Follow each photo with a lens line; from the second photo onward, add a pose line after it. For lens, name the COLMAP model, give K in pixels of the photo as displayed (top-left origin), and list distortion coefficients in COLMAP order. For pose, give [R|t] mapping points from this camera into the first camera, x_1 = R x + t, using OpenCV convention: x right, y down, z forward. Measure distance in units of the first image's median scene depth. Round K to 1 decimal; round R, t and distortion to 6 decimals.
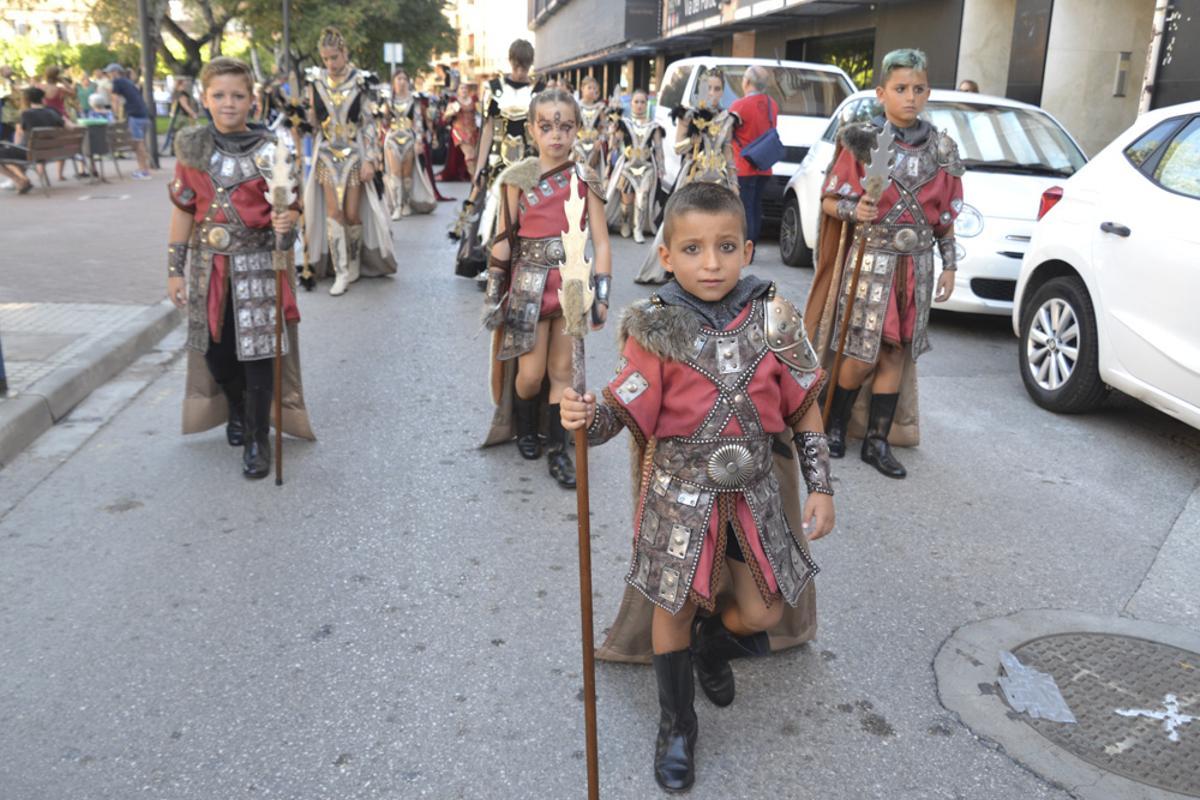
lens RADIAL K [[1052.2, 0, 600.0], [0, 1052.2, 400.0], [0, 0, 1]] dist [-0.085645, 0.008111]
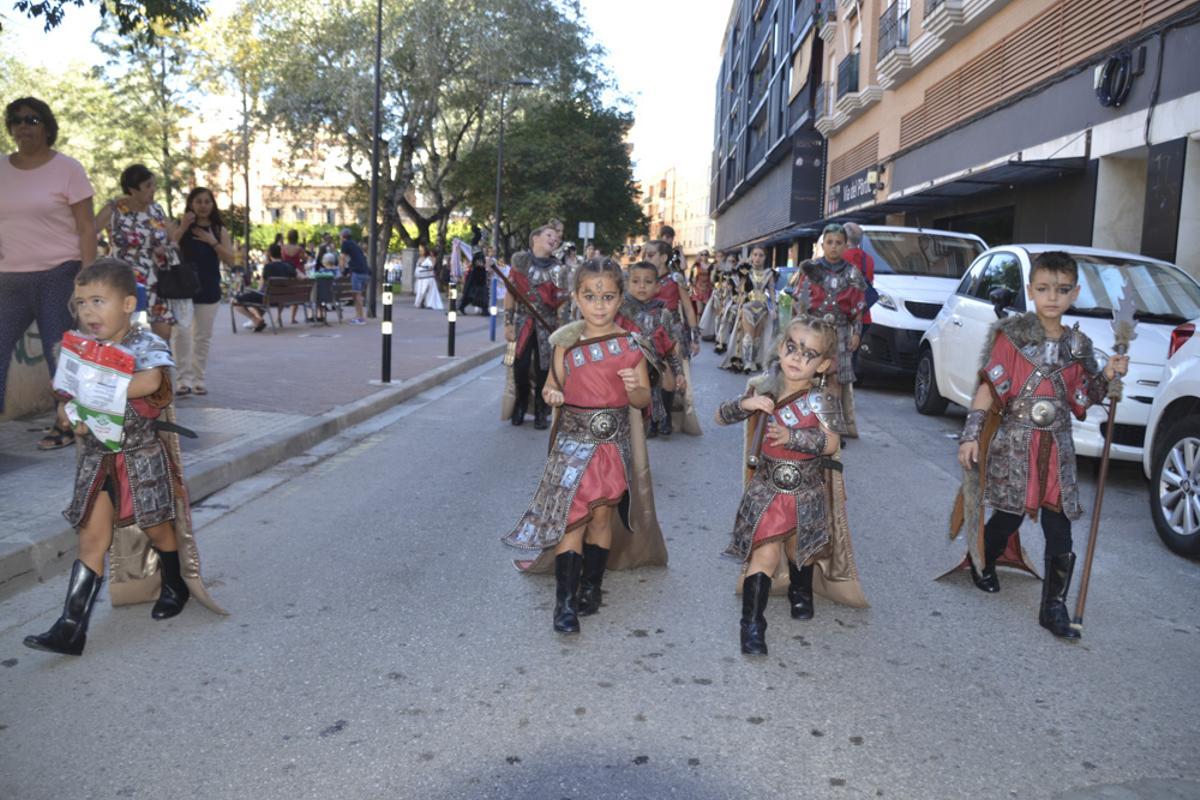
lens RADIAL K [[937.4, 0, 600.0], [0, 937.4, 400.0], [0, 0, 1]] dist [-0.156972, 0.095305]
pose [[0.982998, 0.035708, -0.180110, 0.053909], [-0.062569, 0.987342, -0.145741, 0.019347], [0.172626, 0.154533, 0.972790, 0.106113]]
